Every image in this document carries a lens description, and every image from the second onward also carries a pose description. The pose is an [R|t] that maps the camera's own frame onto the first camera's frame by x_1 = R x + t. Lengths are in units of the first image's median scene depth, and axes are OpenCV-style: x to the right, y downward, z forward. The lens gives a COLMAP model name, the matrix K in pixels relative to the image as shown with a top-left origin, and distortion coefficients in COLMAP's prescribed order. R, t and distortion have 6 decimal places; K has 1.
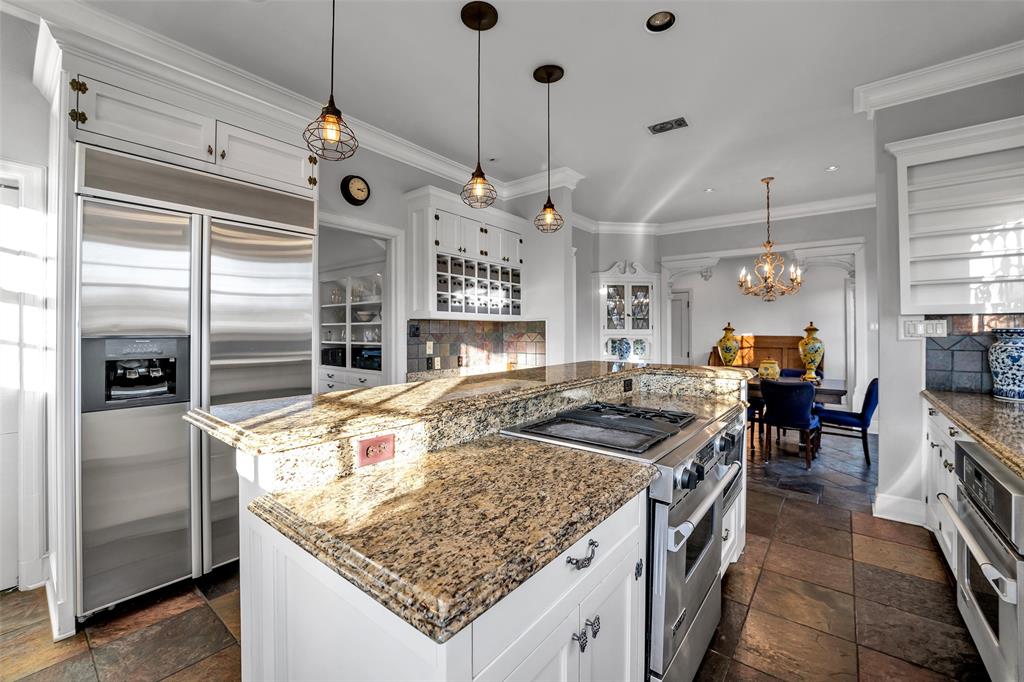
lens RADIAL K [[414.1, 0, 512.7], [0, 414.1, 330.0], [0, 0, 1]] dist [-0.034942, 0.002680]
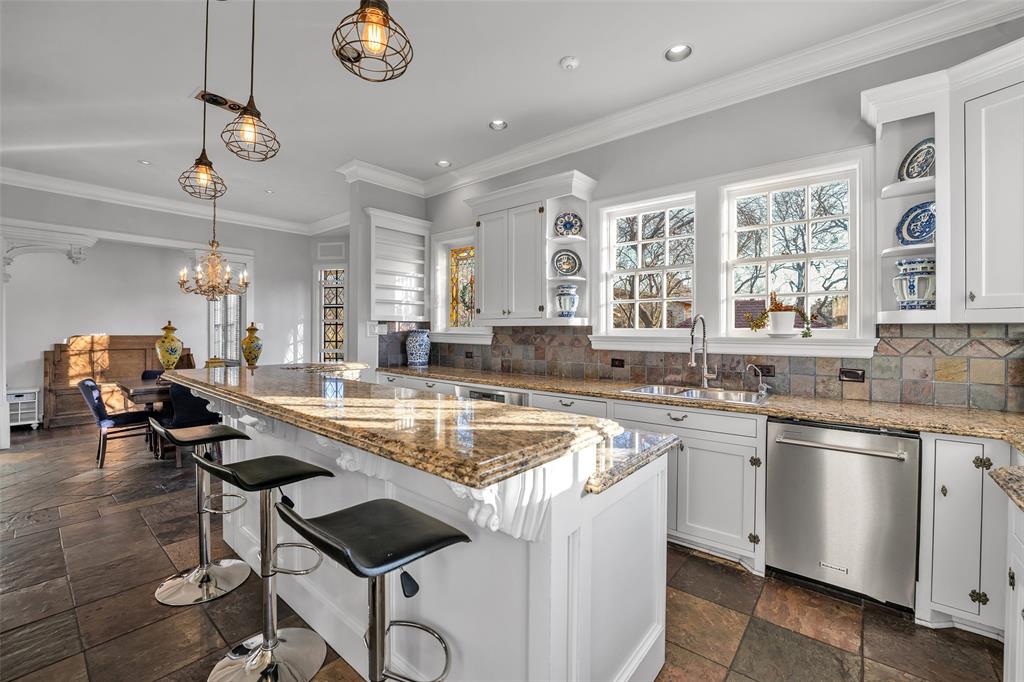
lens RADIAL K [[414.1, 0, 515.1], [0, 414.1, 334.3], [0, 0, 1]] dist [-0.034942, 0.002680]
pose [[0.015172, -0.009935, 0.999836, -0.626536], [-0.004310, 0.999941, 0.010002, -0.003226], [-0.999876, -0.004461, 0.015128, 0.430348]]
